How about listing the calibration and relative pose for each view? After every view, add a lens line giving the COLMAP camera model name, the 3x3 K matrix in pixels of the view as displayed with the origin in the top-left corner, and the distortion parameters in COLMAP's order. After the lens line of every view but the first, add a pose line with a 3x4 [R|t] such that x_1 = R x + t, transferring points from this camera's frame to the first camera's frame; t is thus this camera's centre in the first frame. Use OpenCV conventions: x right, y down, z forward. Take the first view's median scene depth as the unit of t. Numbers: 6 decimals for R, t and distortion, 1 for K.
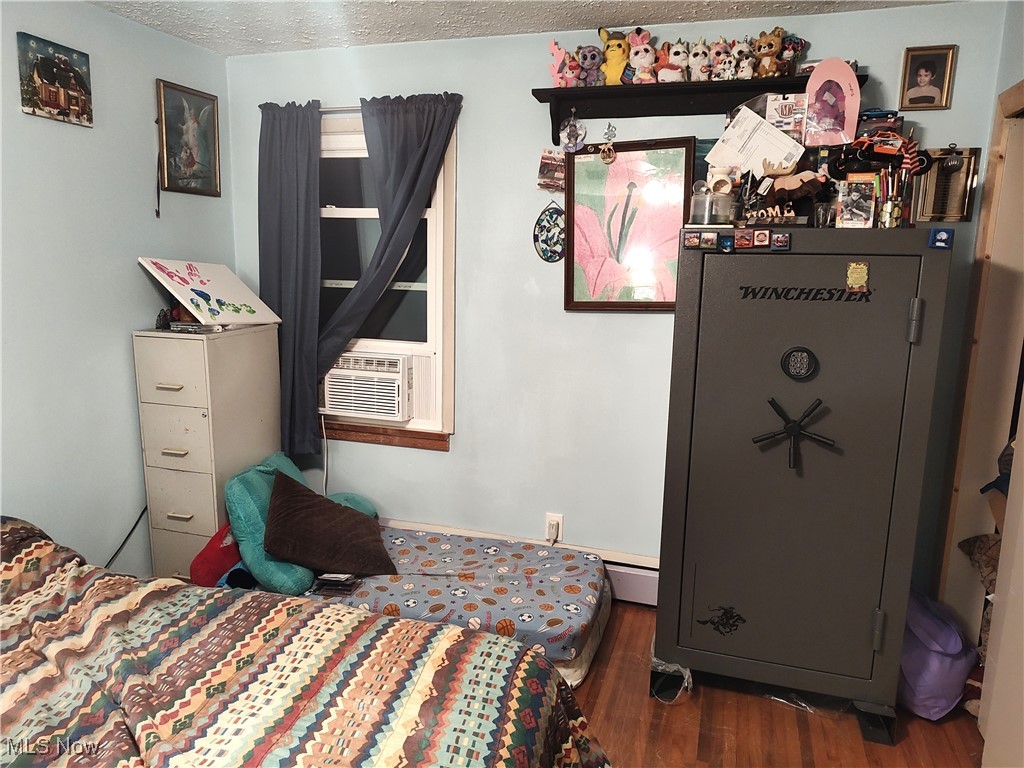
lens RADIAL K [[695.7, 0, 512.1], [0, 695.7, 383.5], [0, 0, 1]] dist [0.052480, -0.055785]
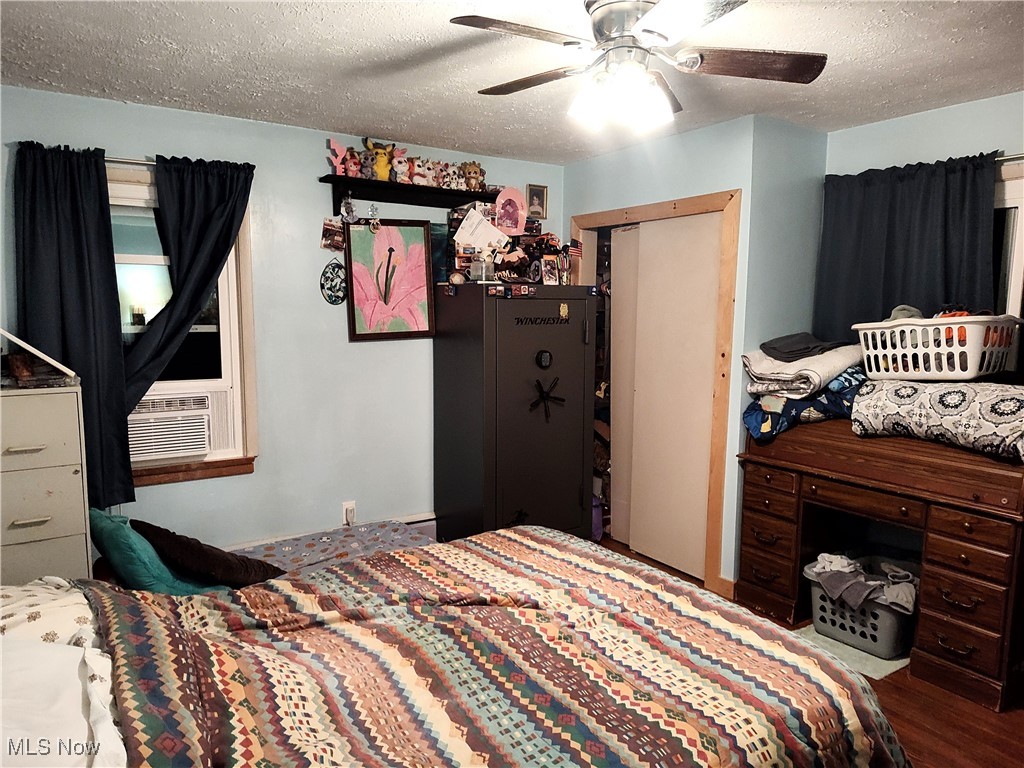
lens RADIAL K [[695.7, 0, 502.4], [0, 695.7, 387.9], [0, 0, 1]] dist [0.052480, -0.055785]
pose [[0.645724, -0.108475, 0.755827, -0.764511], [0.140450, 0.989842, 0.022070, -0.007547], [-0.750543, 0.091905, 0.654399, -0.062006]]
